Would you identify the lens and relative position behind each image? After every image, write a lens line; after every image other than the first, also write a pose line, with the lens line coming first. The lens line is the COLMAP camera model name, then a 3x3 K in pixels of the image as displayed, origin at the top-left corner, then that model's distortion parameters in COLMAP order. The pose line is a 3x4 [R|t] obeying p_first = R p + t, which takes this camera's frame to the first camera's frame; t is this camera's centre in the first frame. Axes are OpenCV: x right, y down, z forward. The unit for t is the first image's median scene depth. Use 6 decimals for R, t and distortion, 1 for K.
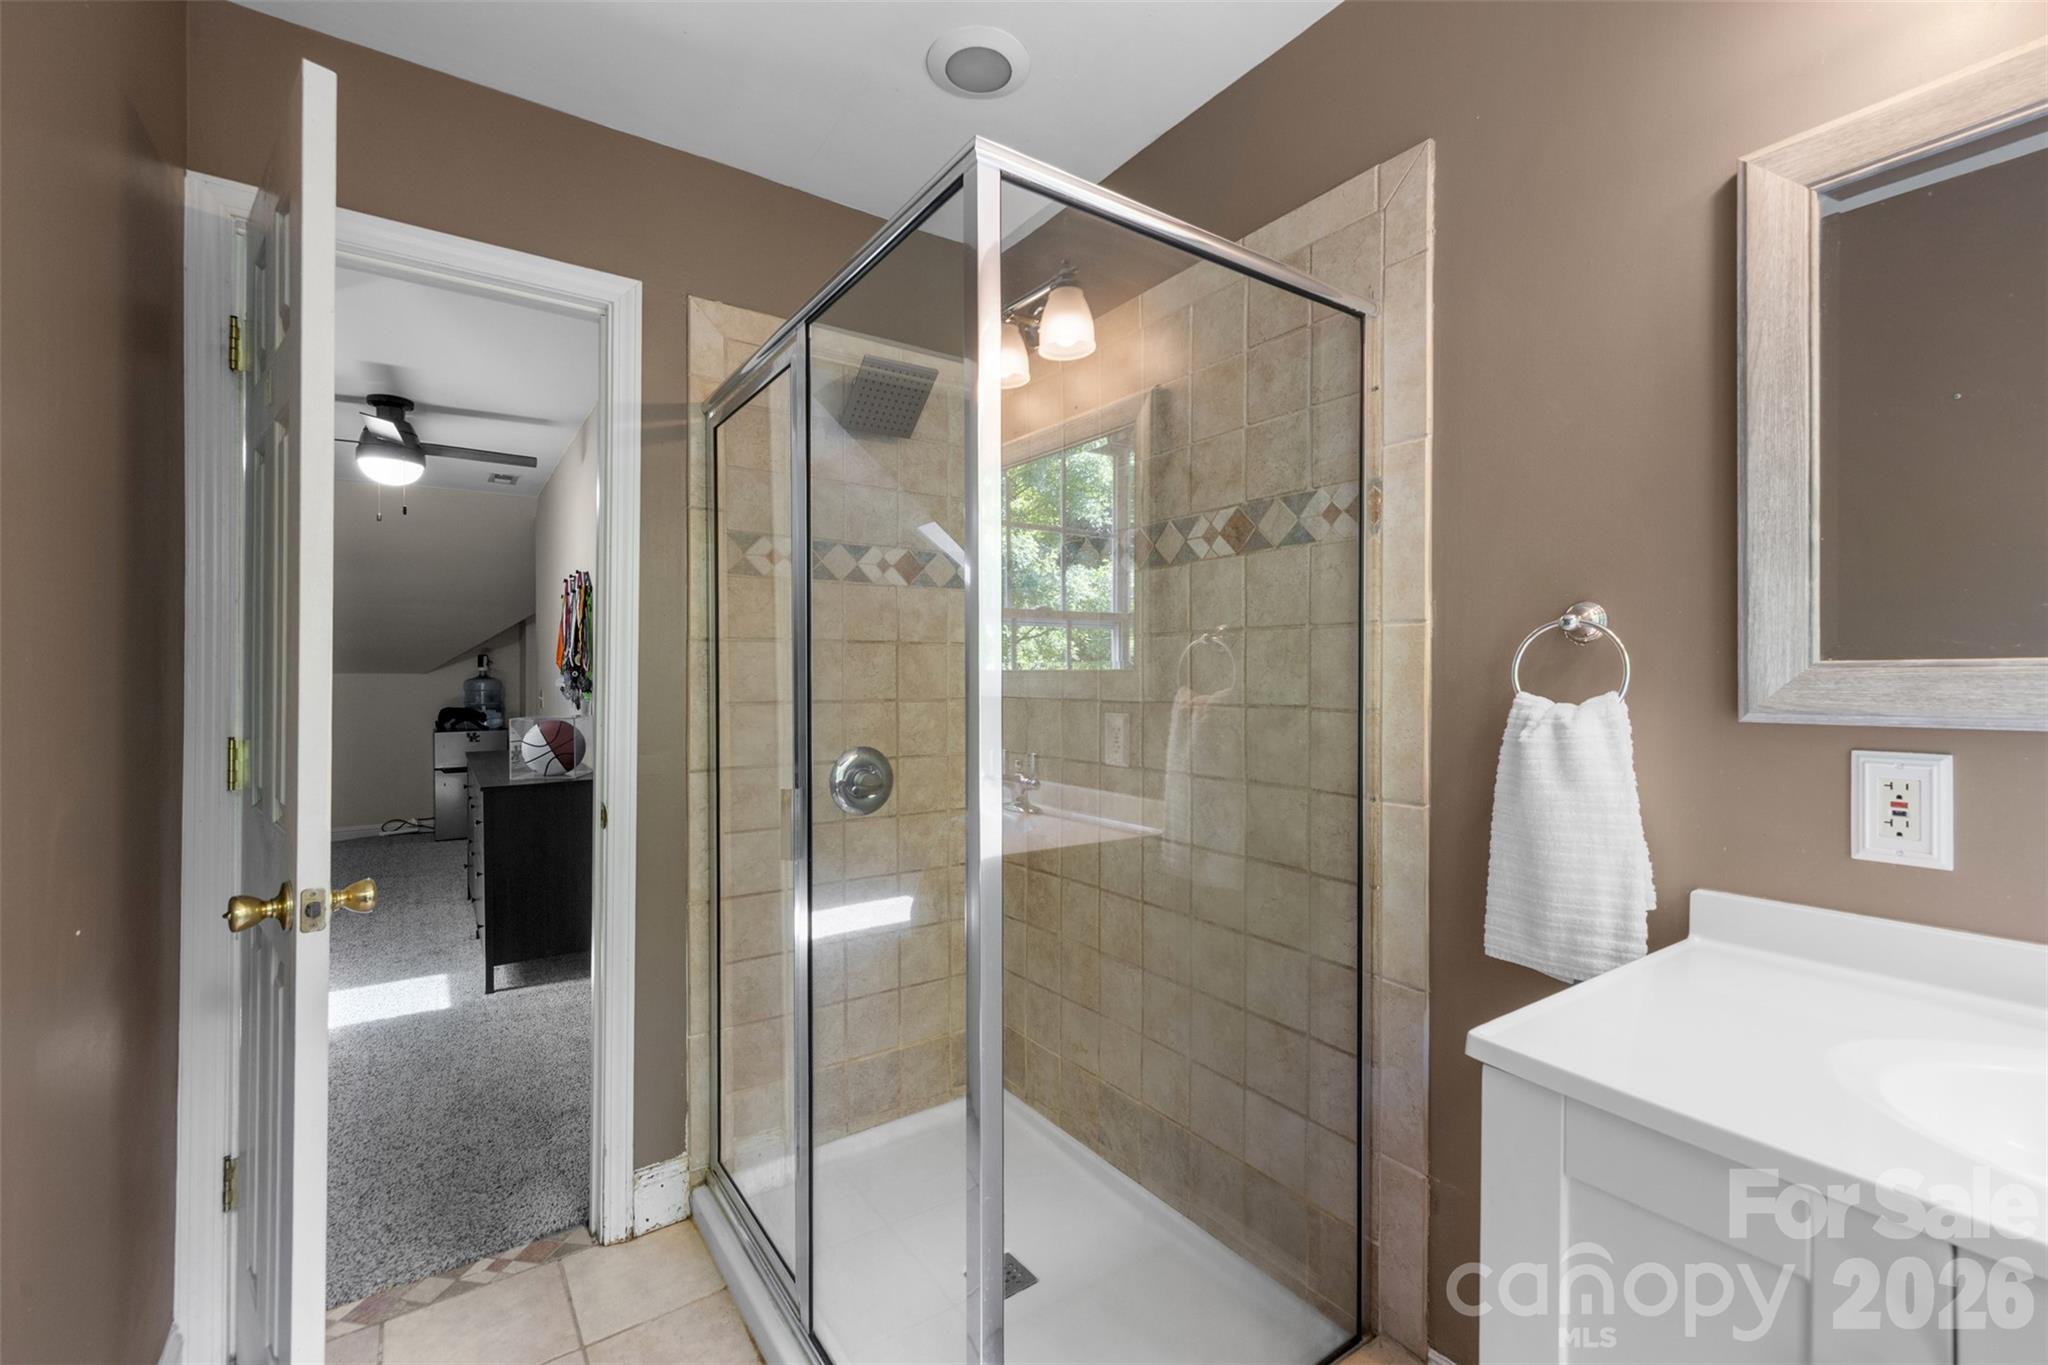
lens RADIAL K [[869.6, 0, 1022.8], [0, 869.6, 673.3], [0, 0, 1]] dist [0.014336, 0.000166]
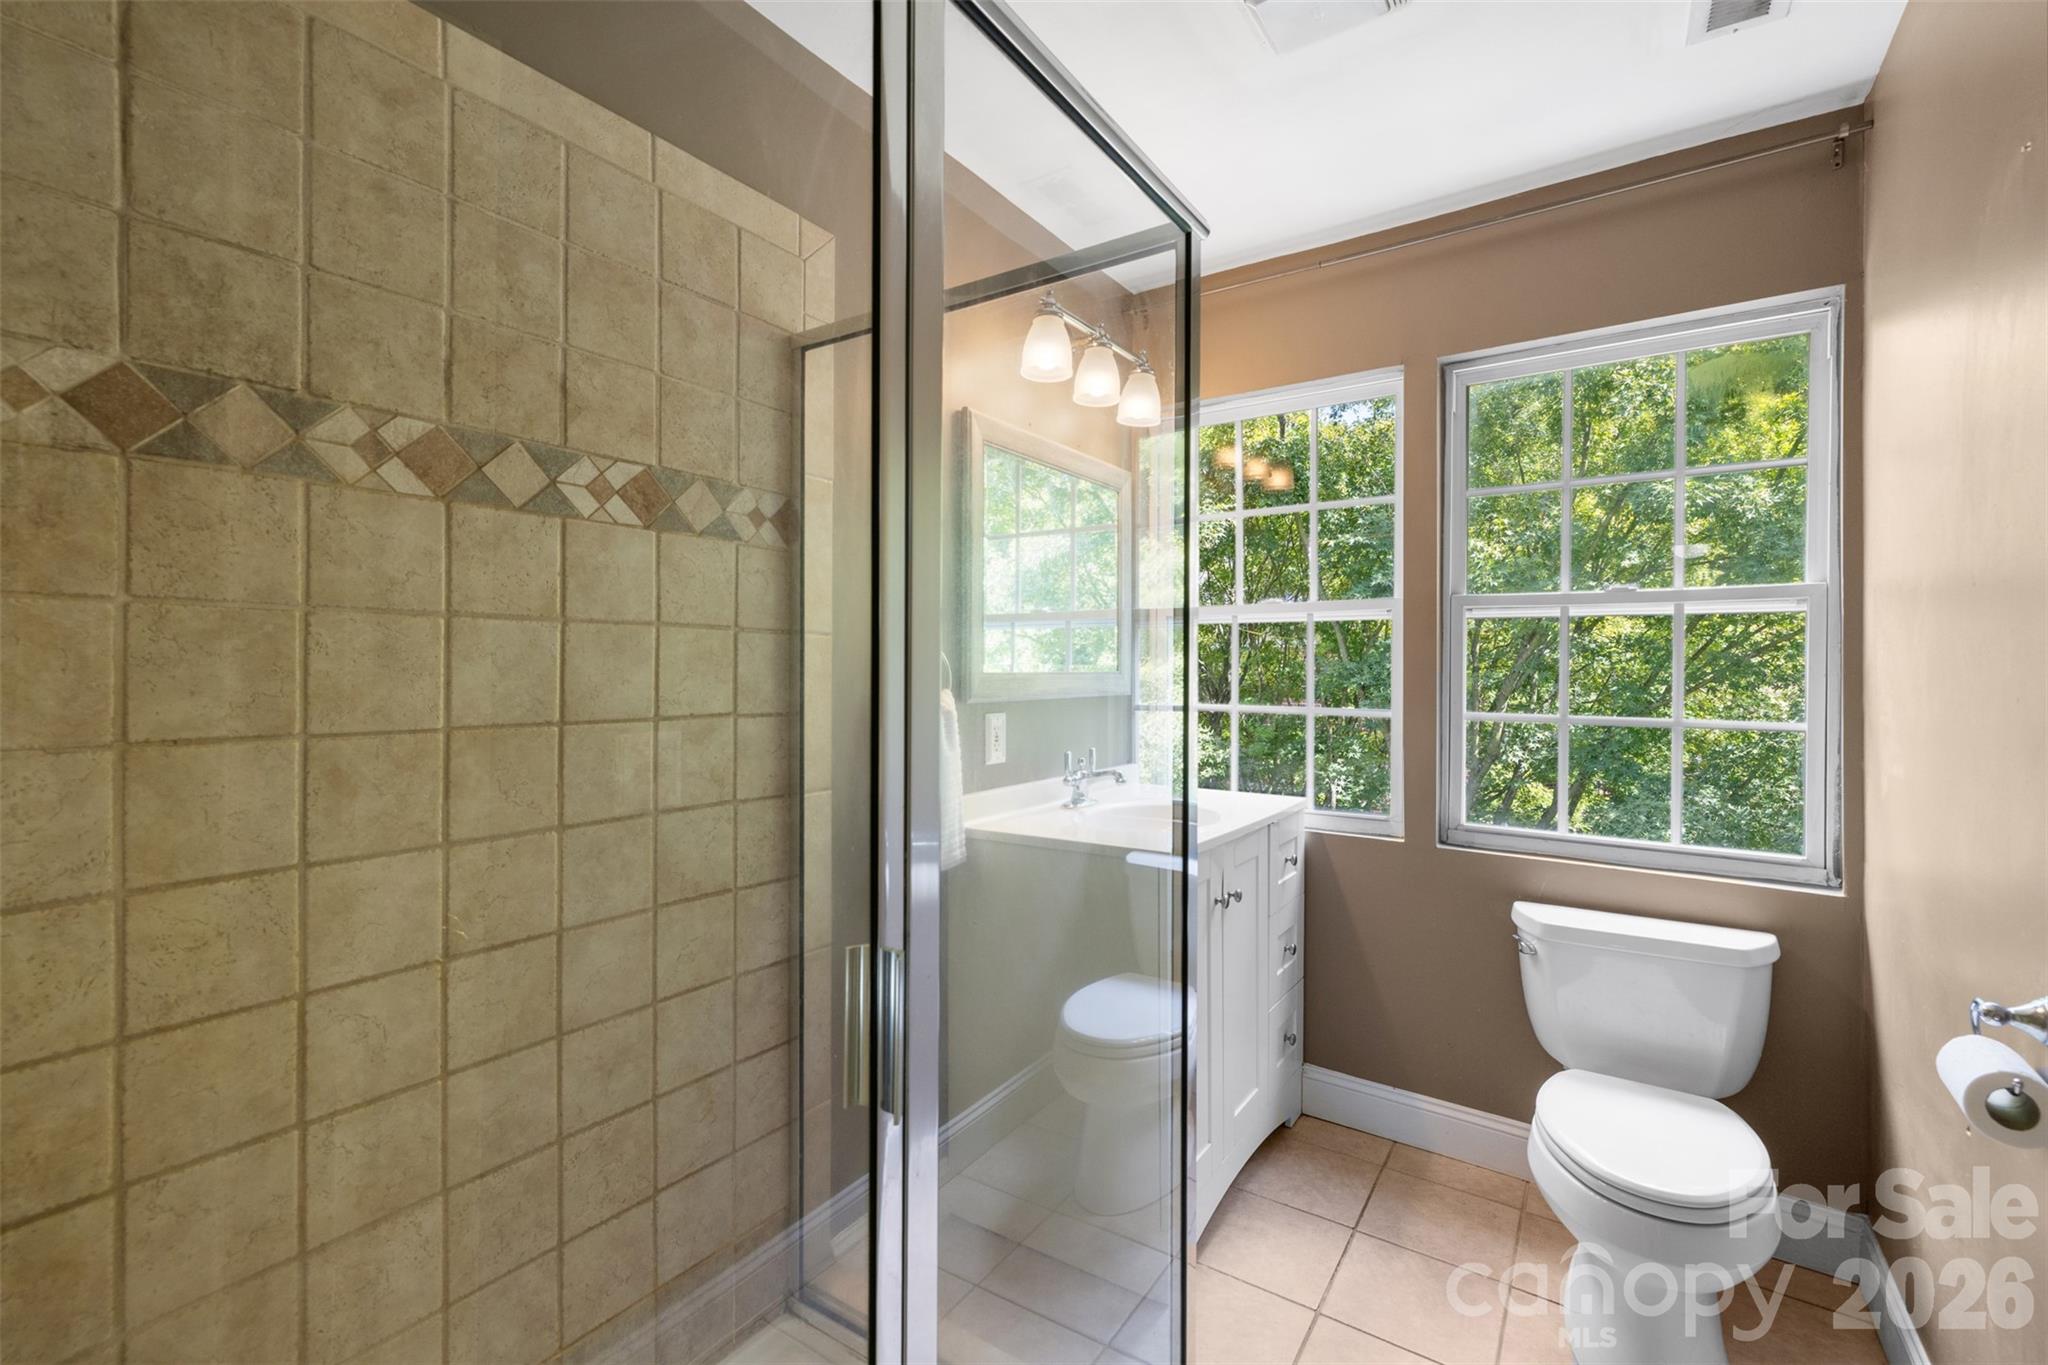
lens RADIAL K [[869.6, 0, 1026.7], [0, 869.6, 678.5], [0, 0, 1]] dist [0.014336, 0.000166]
pose [[-0.358605, -0.003130, 0.933484, -0.636887], [0.000040, 0.999994, 0.003368, -0.003187], [-0.933490, 0.001245, -0.358602, 0.998020]]
